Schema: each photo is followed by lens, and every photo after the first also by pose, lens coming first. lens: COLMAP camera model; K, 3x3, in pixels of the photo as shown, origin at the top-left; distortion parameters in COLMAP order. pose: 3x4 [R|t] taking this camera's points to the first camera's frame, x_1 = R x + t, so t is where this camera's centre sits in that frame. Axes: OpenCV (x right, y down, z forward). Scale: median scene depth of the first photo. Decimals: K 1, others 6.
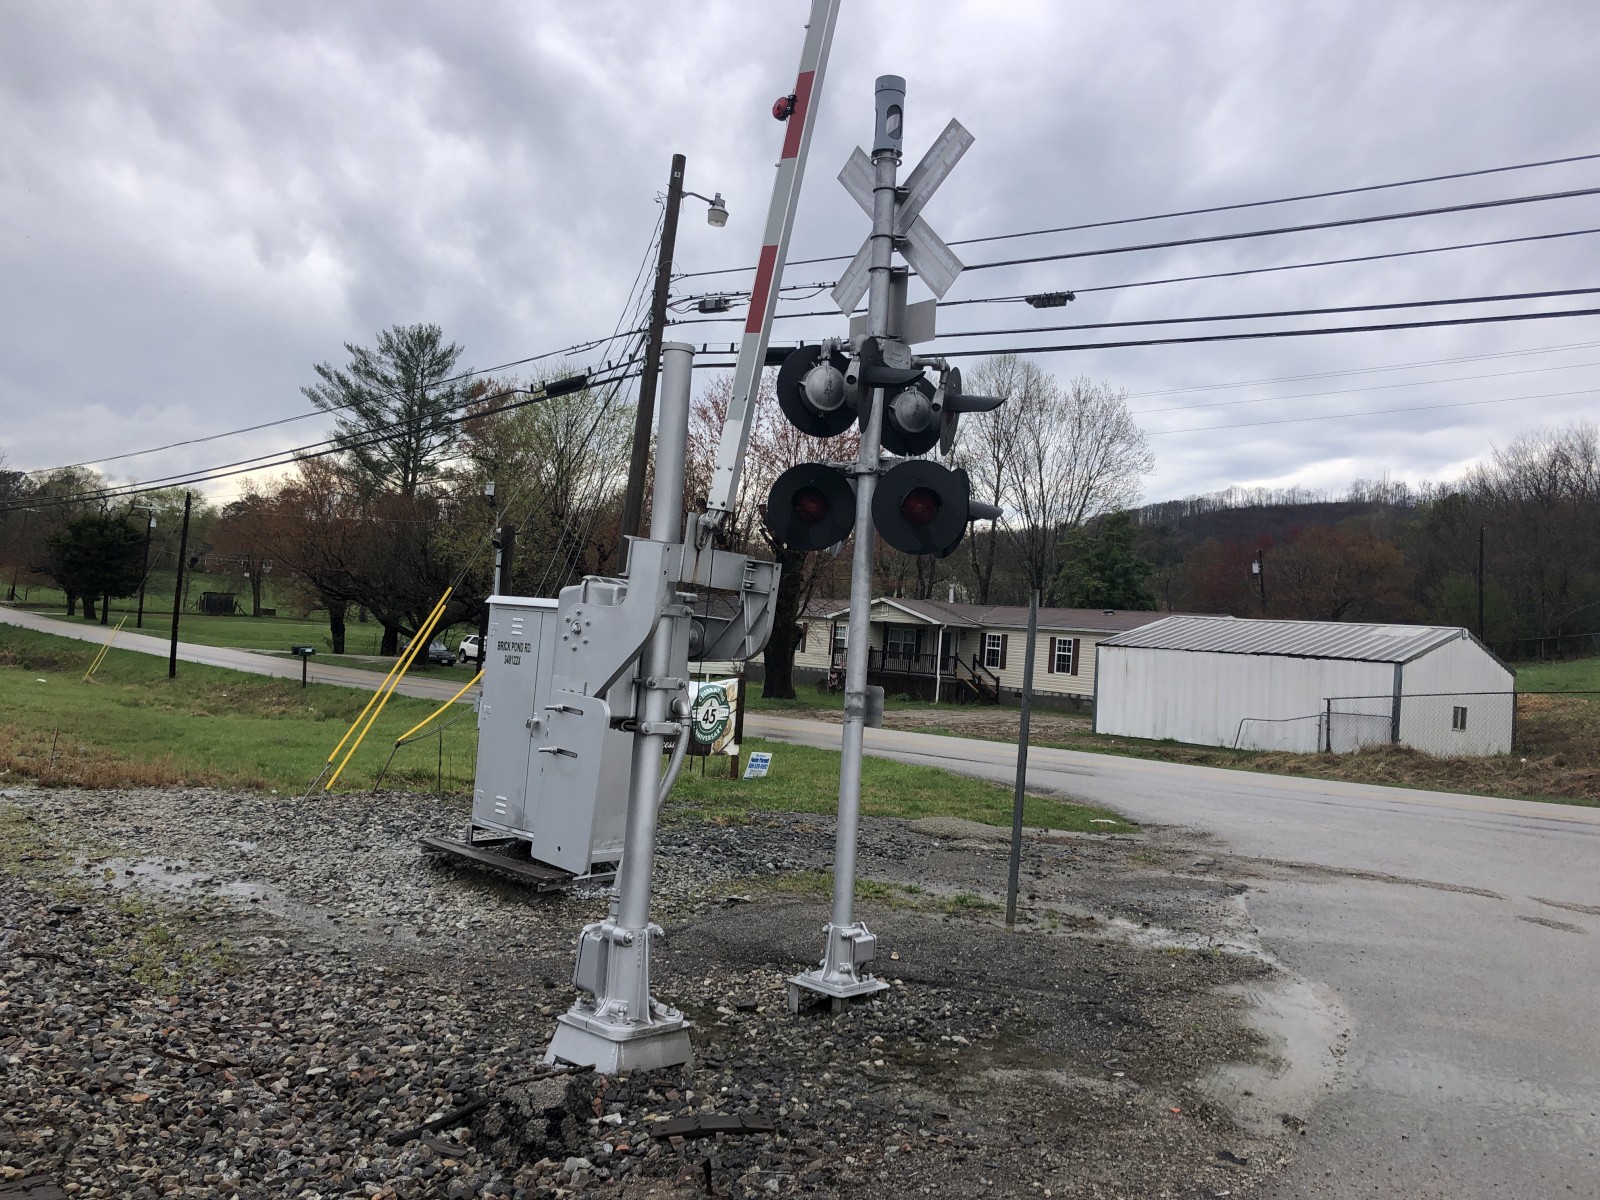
lens RADIAL K [[1304.3, 0, 799.9], [0, 1304.3, 567.5], [0, 0, 1]] dist [0.034622, -0.046137]
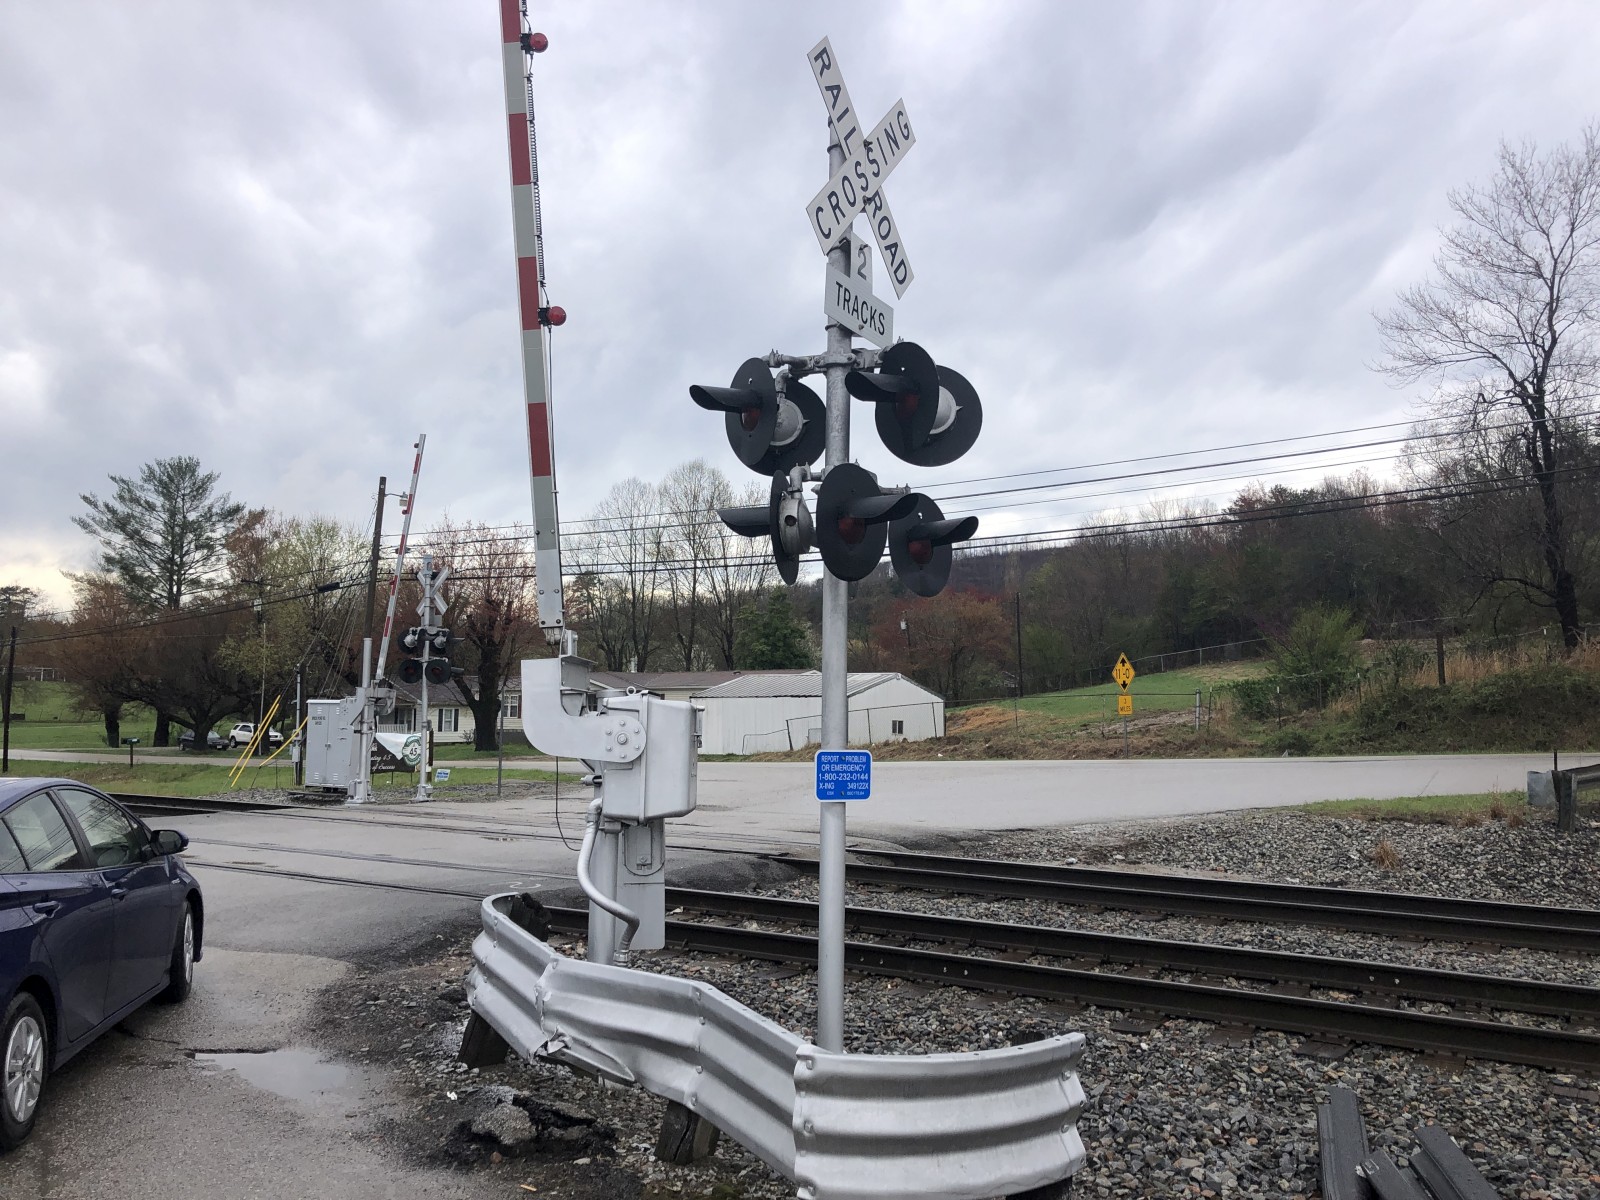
lens RADIAL K [[1304.3, 0, 810.2], [0, 1304.3, 574.0], [0, 0, 1]] dist [0.034622, -0.046137]
pose [[0.981609, -0.049469, 0.184384, 0.062457], [0.056913, 0.997755, -0.035297, -0.017831], [-0.182223, 0.045142, 0.982220, -0.393773]]
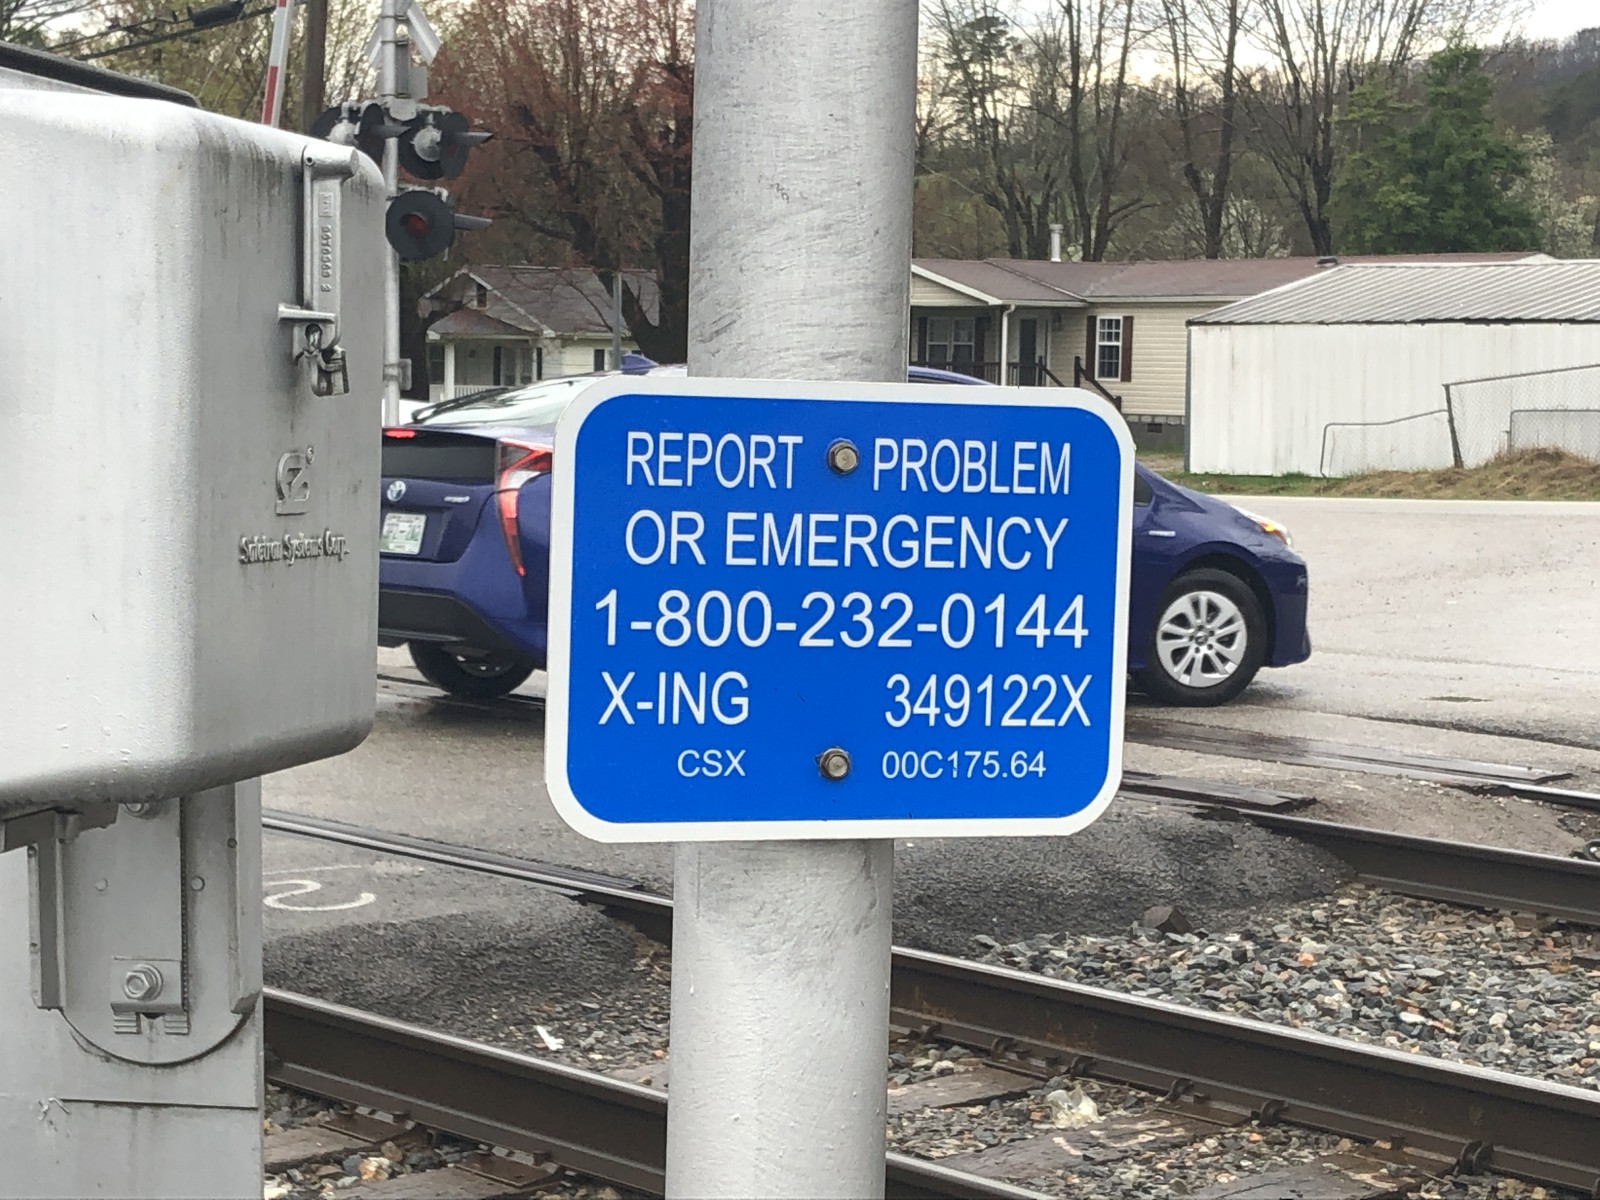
lens RADIAL K [[3177.2, 0, 794.2], [0, 3177.2, 586.0], [0, 0, 1]] dist [0.183064, 0.000000]
pose [[0.997099, -0.052516, -0.055093, 0.087027], [0.058986, 0.990618, 0.123274, -0.008032], [0.048102, -0.126166, 0.990842, -0.310956]]
